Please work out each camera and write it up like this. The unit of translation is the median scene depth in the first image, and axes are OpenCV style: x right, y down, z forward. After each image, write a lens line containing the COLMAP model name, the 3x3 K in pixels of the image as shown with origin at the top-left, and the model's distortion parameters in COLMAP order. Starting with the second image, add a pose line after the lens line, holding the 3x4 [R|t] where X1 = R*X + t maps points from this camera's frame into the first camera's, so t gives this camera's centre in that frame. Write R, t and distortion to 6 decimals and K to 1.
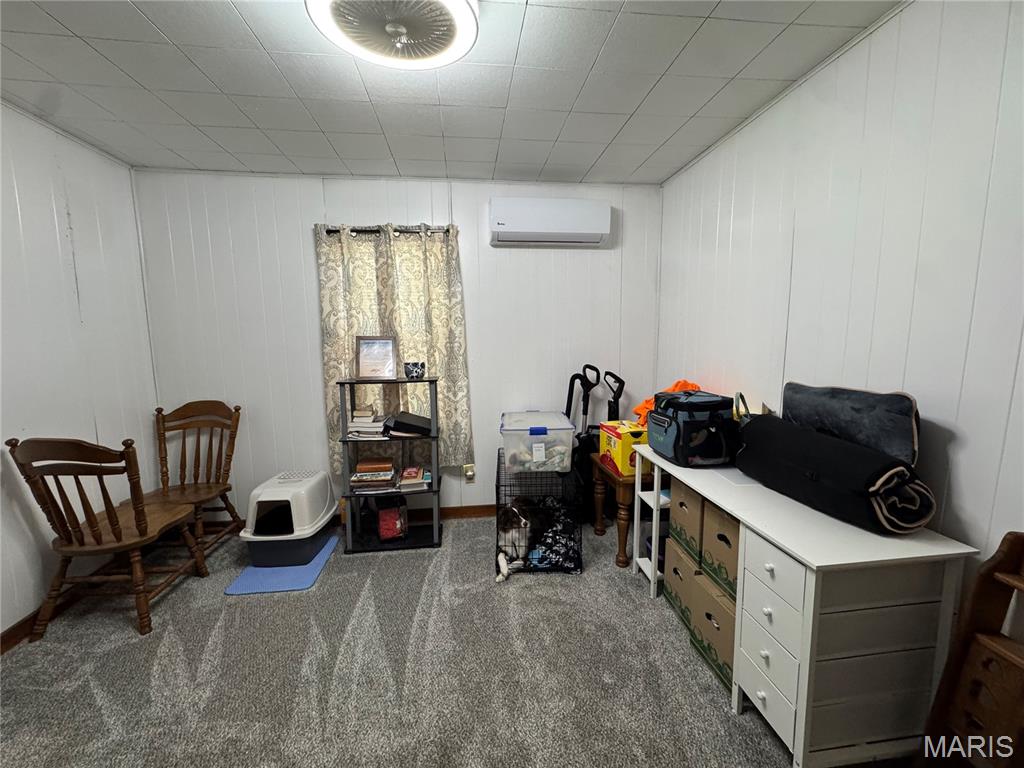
lens RADIAL K [[407.0, 0, 513.0], [0, 407.0, 382.7], [0, 0, 1]] dist [-0.003235, 0.000425]
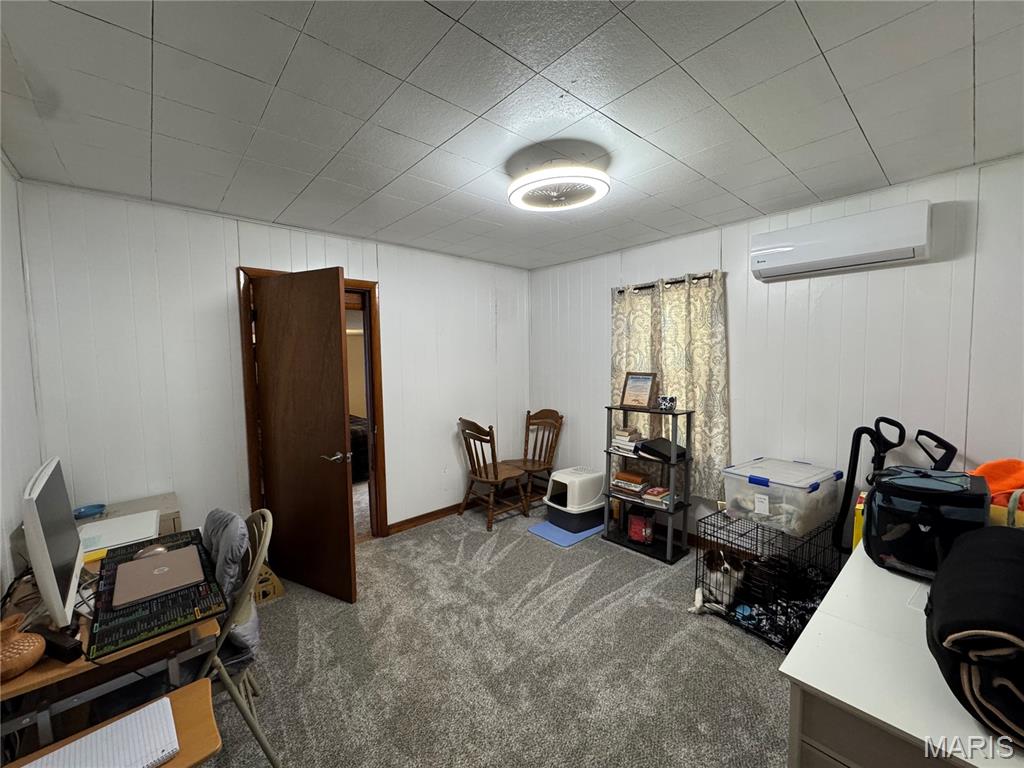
lens RADIAL K [[407.0, 0, 510.9], [0, 407.0, 383.0], [0, 0, 1]] dist [-0.003235, 0.000425]
pose [[0.567440, 0.056339, -0.821485, 0.468148], [-0.091170, 0.995821, 0.005320, -0.055805], [0.818352, 0.071876, 0.570205, -0.019385]]
